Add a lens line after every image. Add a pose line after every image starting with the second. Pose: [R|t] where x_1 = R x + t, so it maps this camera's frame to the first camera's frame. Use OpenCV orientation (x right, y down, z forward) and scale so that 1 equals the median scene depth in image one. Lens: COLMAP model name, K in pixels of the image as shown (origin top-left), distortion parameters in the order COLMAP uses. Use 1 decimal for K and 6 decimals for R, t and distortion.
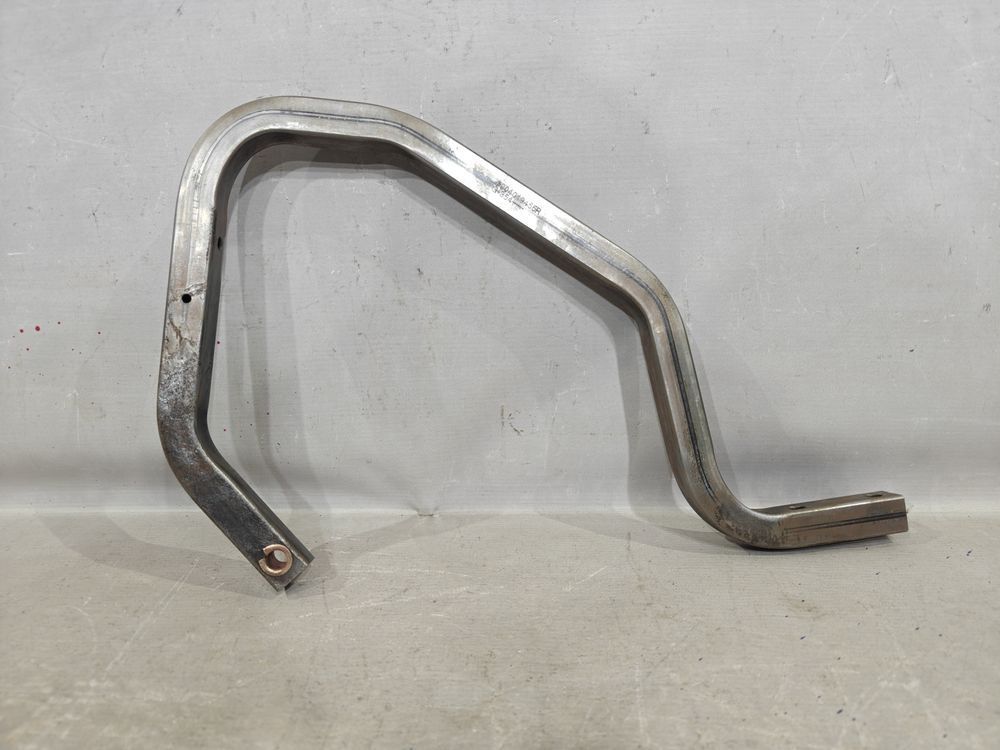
lens RADIAL K [[712.3, 0, 500.0], [0, 712.3, 375.0], [0, 0, 1]] dist [0.003354, -0.040906]
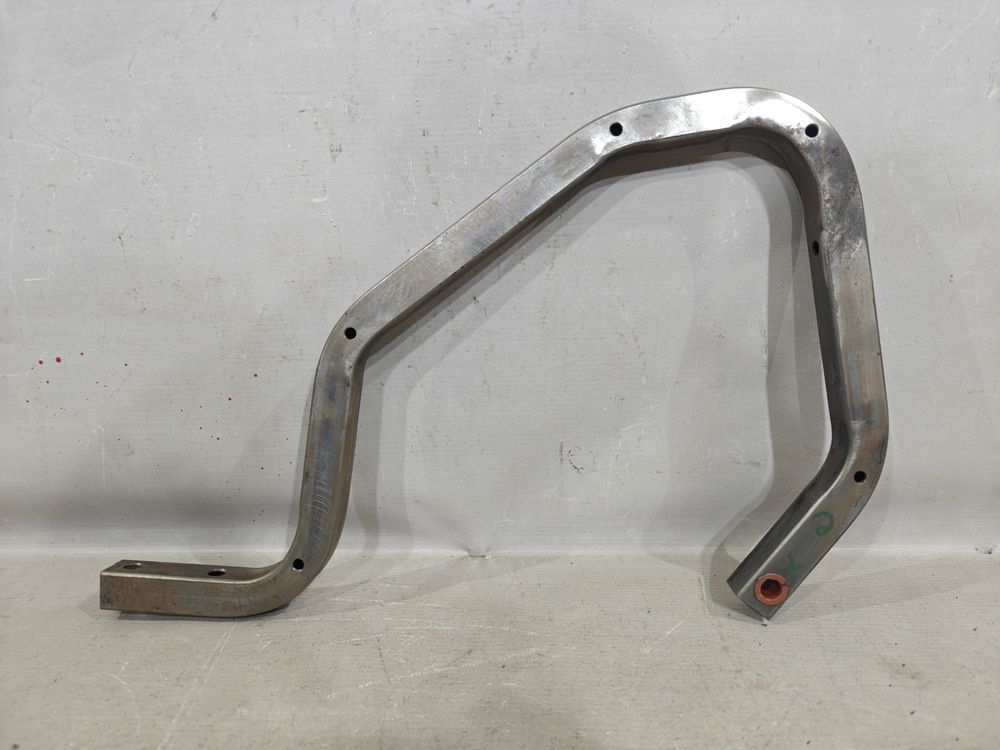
lens RADIAL K [[712.3, 0, 500.0], [0, 712.3, 375.0], [0, 0, 1]] dist [0.003354, -0.040906]
pose [[0.999984, -0.002240, 0.005102, -0.093319], [0.002128, 0.999757, 0.021920, -0.073710], [-0.005150, -0.021909, 0.999747, 0.081769]]
